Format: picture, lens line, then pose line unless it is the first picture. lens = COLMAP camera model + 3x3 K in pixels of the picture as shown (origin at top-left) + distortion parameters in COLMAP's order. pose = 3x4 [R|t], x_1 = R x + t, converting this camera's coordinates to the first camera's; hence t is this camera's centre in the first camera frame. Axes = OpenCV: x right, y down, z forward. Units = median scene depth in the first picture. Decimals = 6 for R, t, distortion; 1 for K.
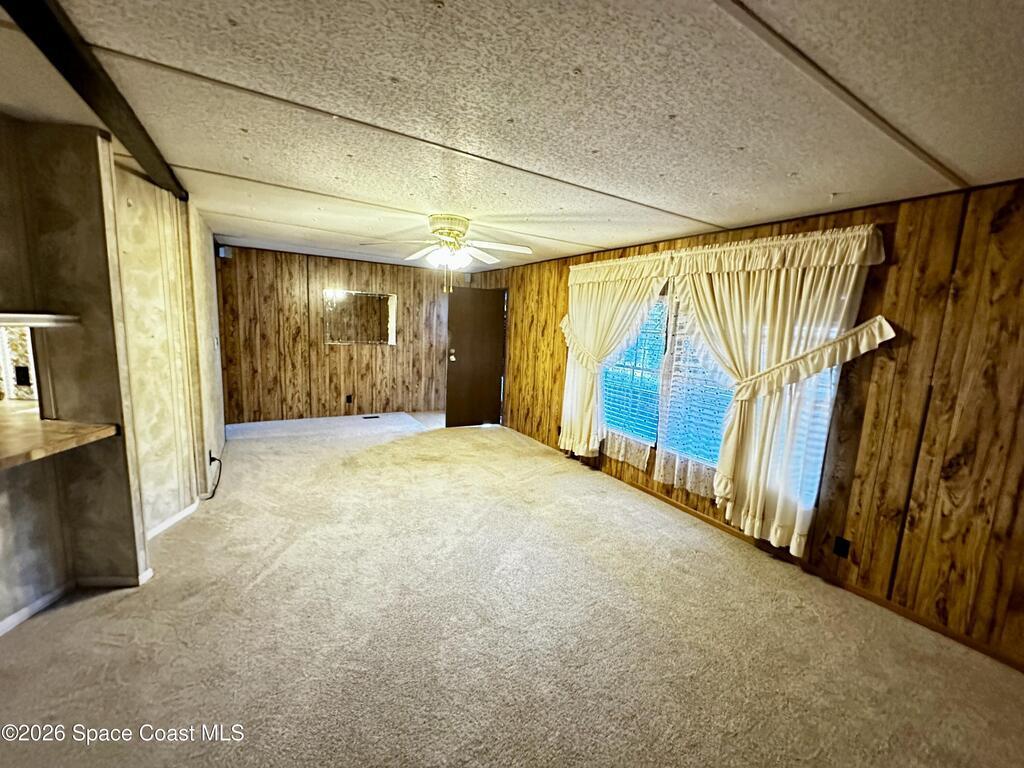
lens RADIAL K [[407.7, 0, 512.0], [0, 407.7, 384.0], [0, 0, 1]] dist [-0.001253, -0.000217]
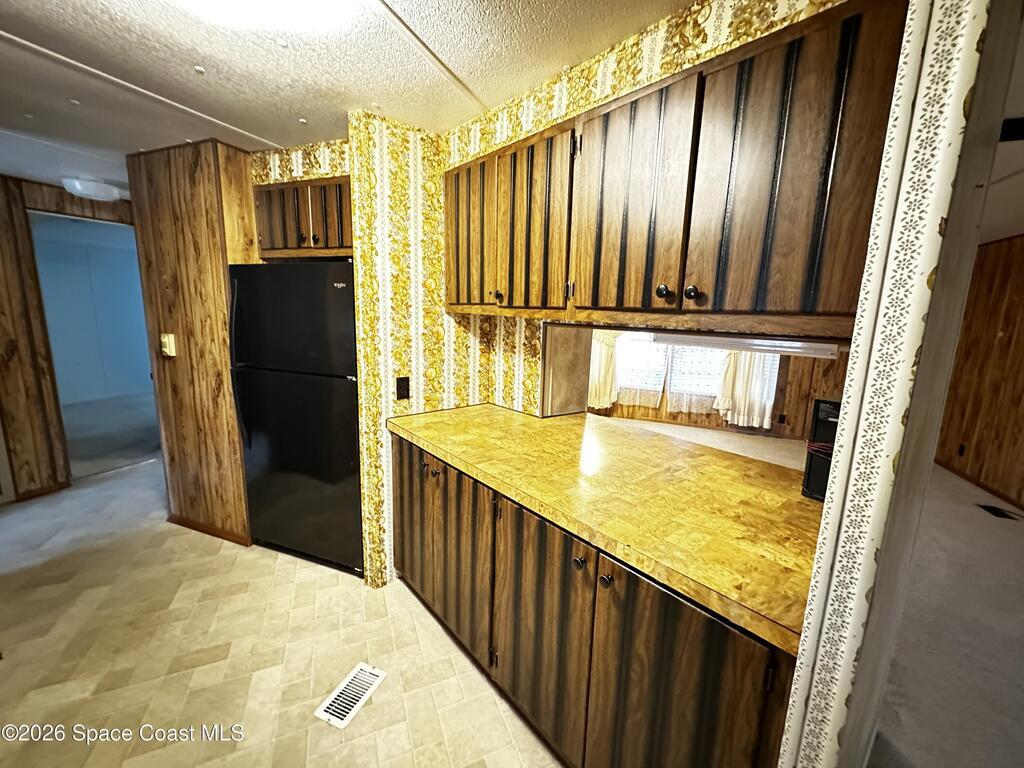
lens RADIAL K [[407.7, 0, 512.0], [0, 407.7, 384.0], [0, 0, 1]] dist [-0.001253, -0.000217]
pose [[0.795996, -0.126415, 0.591954, -1.509798], [0.095135, 0.991922, 0.083903, -0.079102], [-0.597779, -0.010471, 0.801593, 0.168793]]
